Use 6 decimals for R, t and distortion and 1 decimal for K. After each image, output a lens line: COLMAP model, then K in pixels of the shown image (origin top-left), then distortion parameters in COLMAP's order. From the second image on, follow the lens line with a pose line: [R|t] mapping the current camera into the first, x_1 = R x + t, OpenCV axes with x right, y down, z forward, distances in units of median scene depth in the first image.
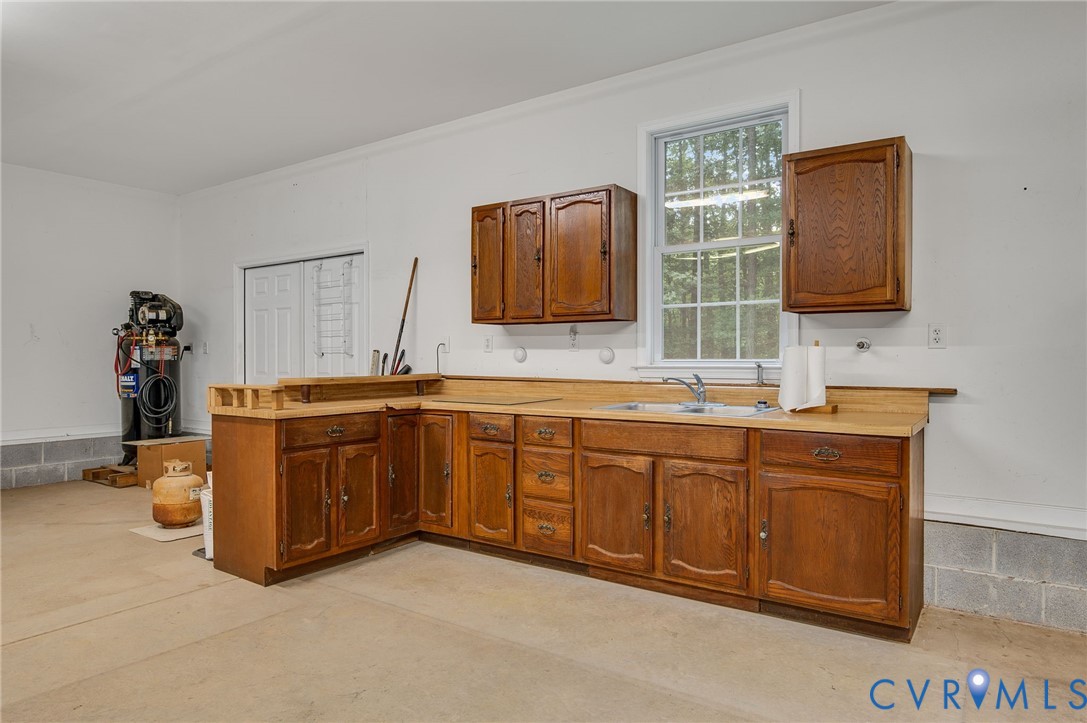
lens RADIAL K [[687.3, 0, 543.5], [0, 687.3, 361.5], [0, 0, 1]] dist [-0.007832, -0.001223]
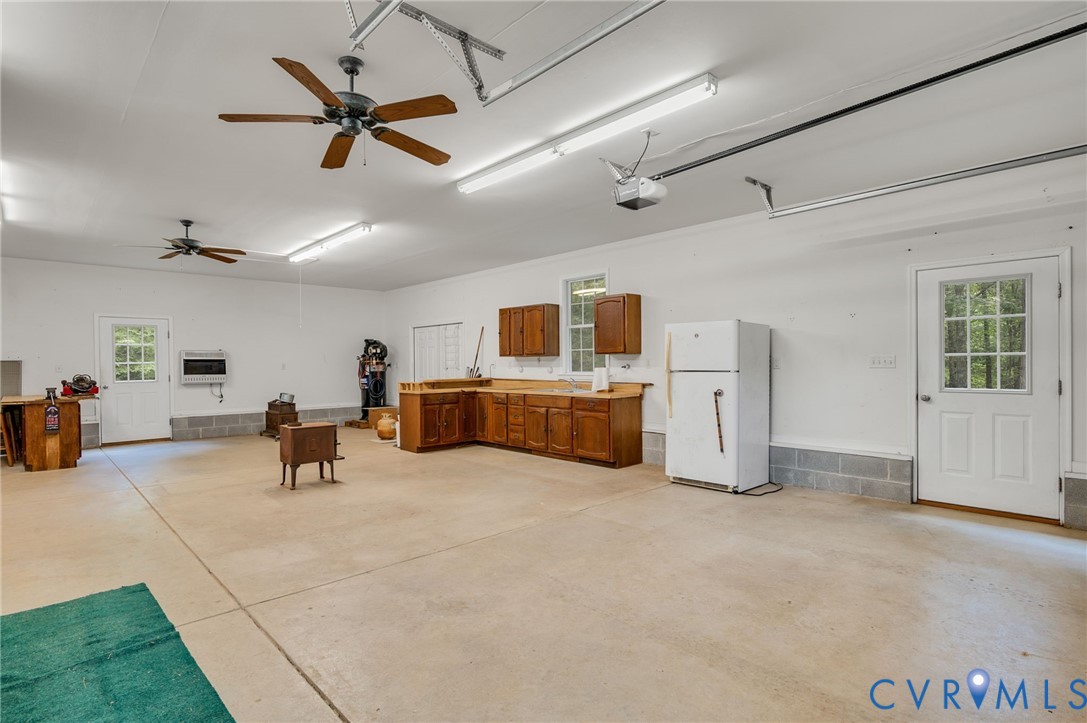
lens RADIAL K [[545.5, 0, 543.5], [0, 545.5, 361.5], [0, 0, 1]] dist [-0.001755, -0.000259]
pose [[0.980834, -0.008246, -0.194669, 0.458401], [0.006761, 0.999943, -0.008290, -0.023824], [0.194726, 0.006815, 0.980834, -0.927617]]
